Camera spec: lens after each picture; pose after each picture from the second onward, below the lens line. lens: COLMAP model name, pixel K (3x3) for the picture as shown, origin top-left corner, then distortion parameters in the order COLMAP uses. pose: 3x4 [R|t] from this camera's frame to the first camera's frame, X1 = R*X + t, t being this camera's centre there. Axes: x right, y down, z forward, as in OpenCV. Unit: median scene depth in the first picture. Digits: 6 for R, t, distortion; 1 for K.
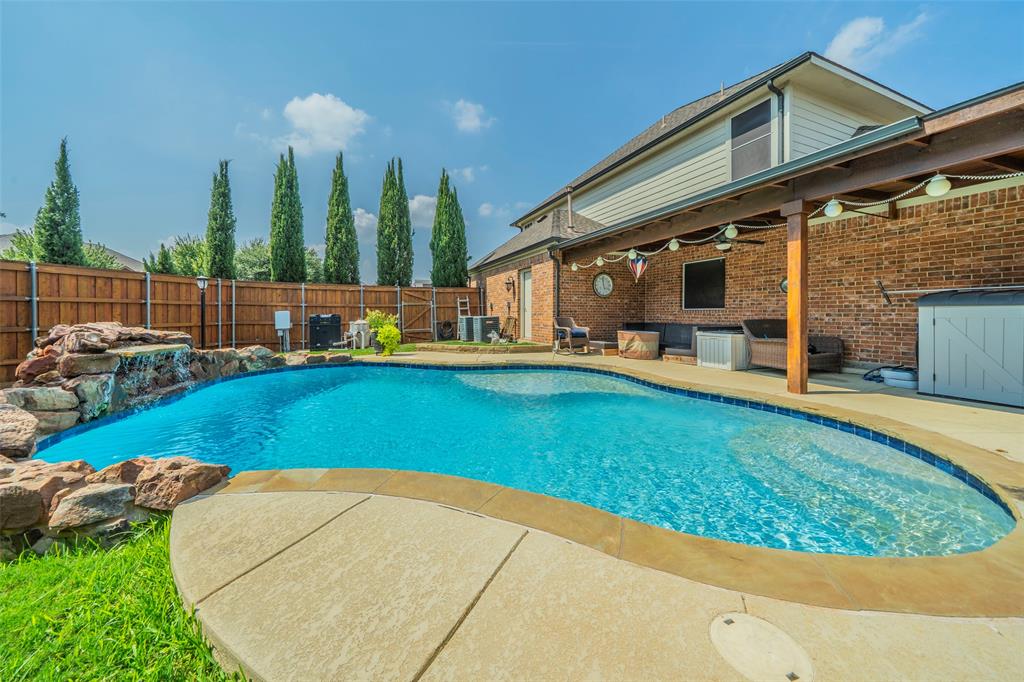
lens RADIAL K [[358.5, 0, 510.0], [0, 358.5, 323.5], [0, 0, 1]] dist [-0.002804, -0.000140]
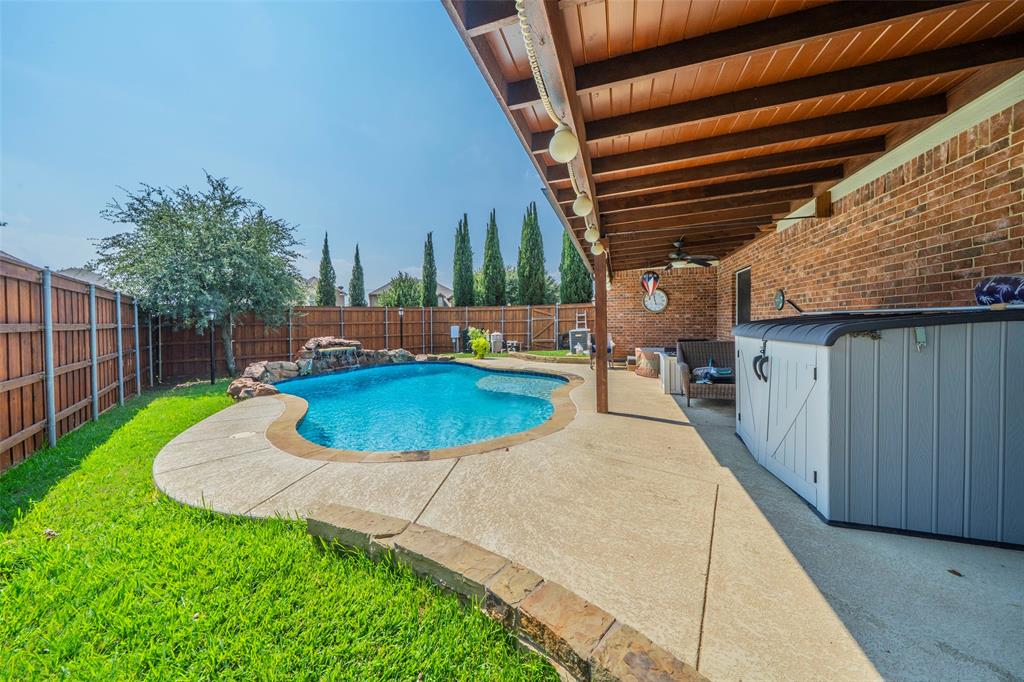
lens RADIAL K [[358.5, 0, 514.8], [0, 358.5, 335.3], [0, 0, 1]] dist [-0.002804, -0.000140]
pose [[0.773070, 0.014945, -0.634145, 0.721466], [-0.004269, 0.999822, 0.018357, -0.034295], [0.634307, -0.011484, 0.772996, -0.014765]]
